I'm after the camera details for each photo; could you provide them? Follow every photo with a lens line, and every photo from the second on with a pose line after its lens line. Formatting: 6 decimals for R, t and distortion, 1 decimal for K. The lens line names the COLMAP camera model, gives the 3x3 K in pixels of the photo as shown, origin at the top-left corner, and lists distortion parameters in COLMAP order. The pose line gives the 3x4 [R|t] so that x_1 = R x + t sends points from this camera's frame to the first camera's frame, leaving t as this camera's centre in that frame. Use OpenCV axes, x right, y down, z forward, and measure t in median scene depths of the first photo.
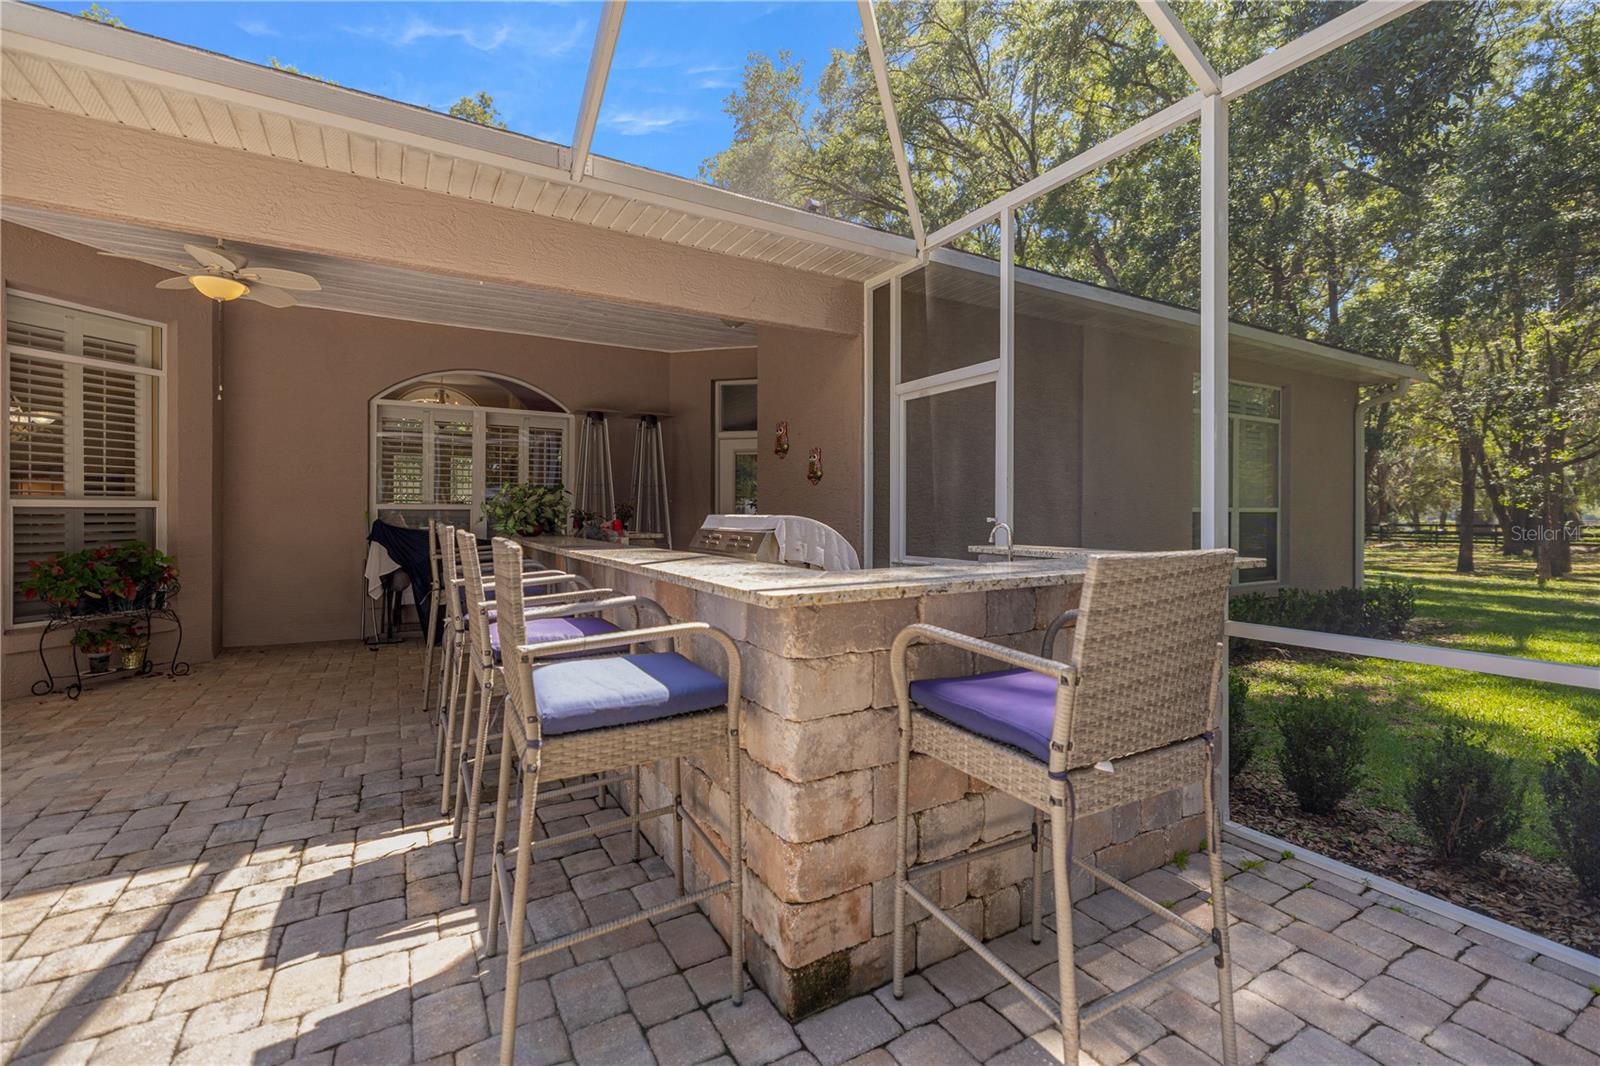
lens RADIAL K [[683.2, 0, 796.9], [0, 683.2, 518.0], [0, 0, 1]] dist [0.002313, 0.000403]
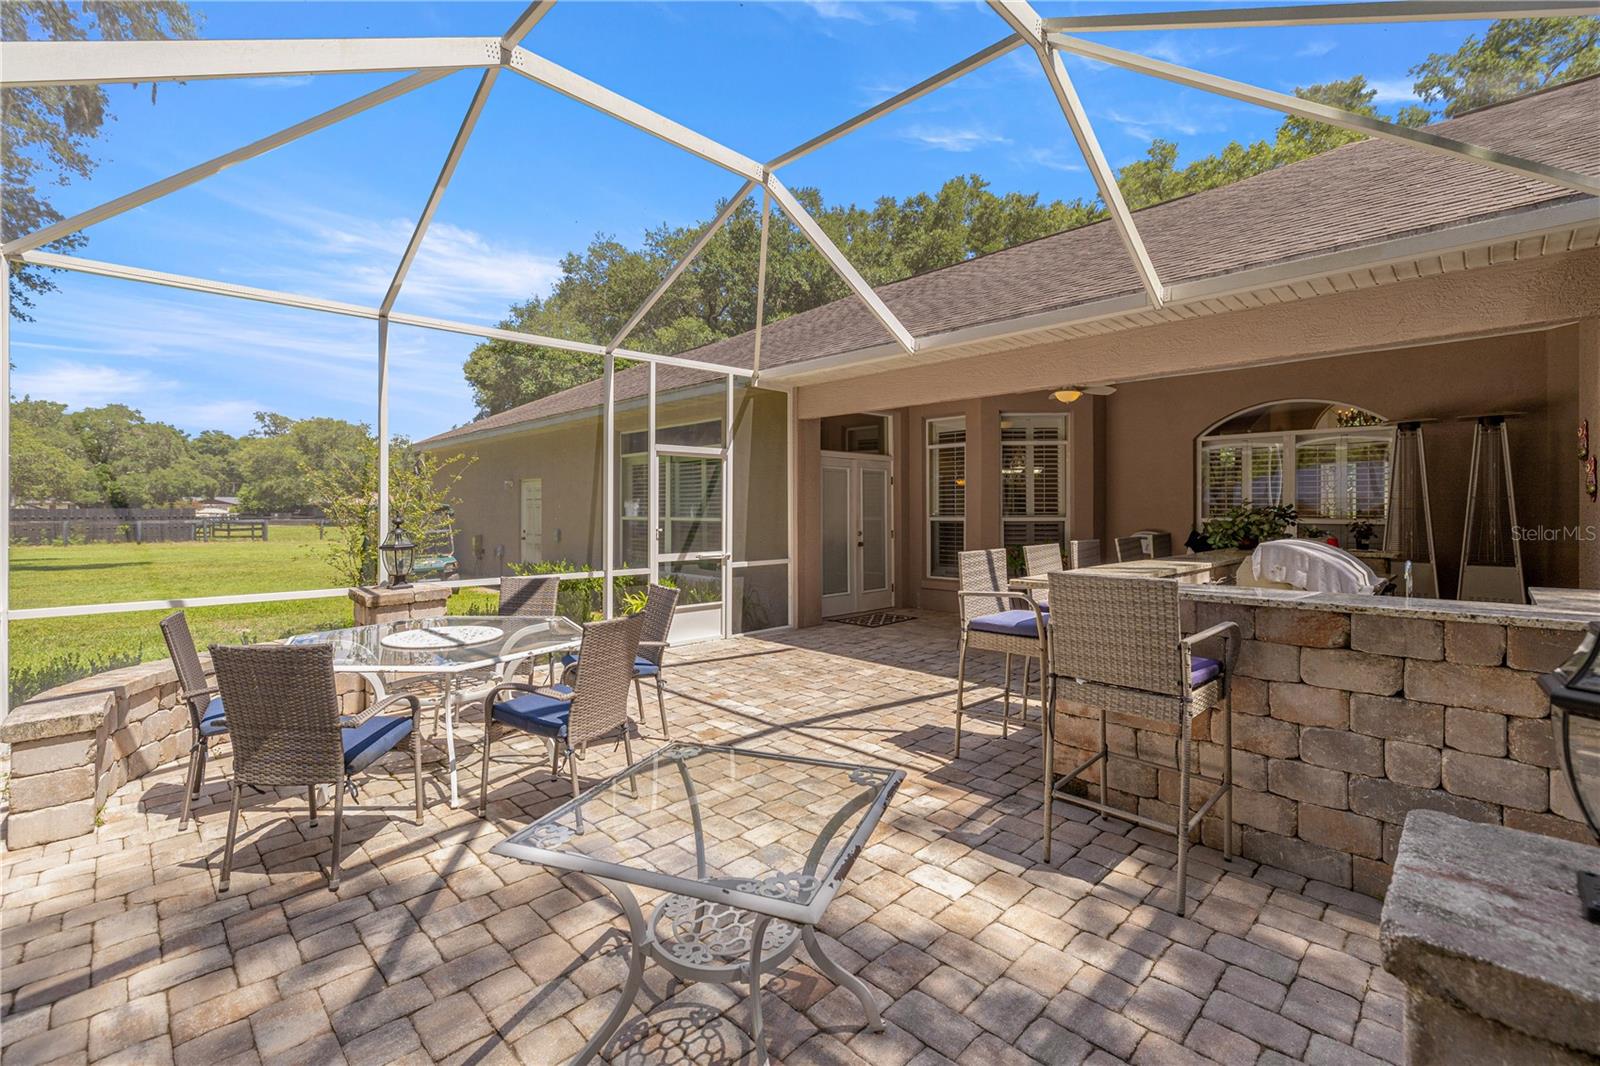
lens RADIAL K [[683.2, 0, 796.9], [0, 683.2, 518.0], [0, 0, 1]] dist [0.002313, 0.000403]
pose [[0.245645, 0.007302, -0.969332, 0.583421], [-0.008007, 0.999953, 0.005504, -0.028782], [0.969327, 0.006409, 0.245691, -0.073015]]
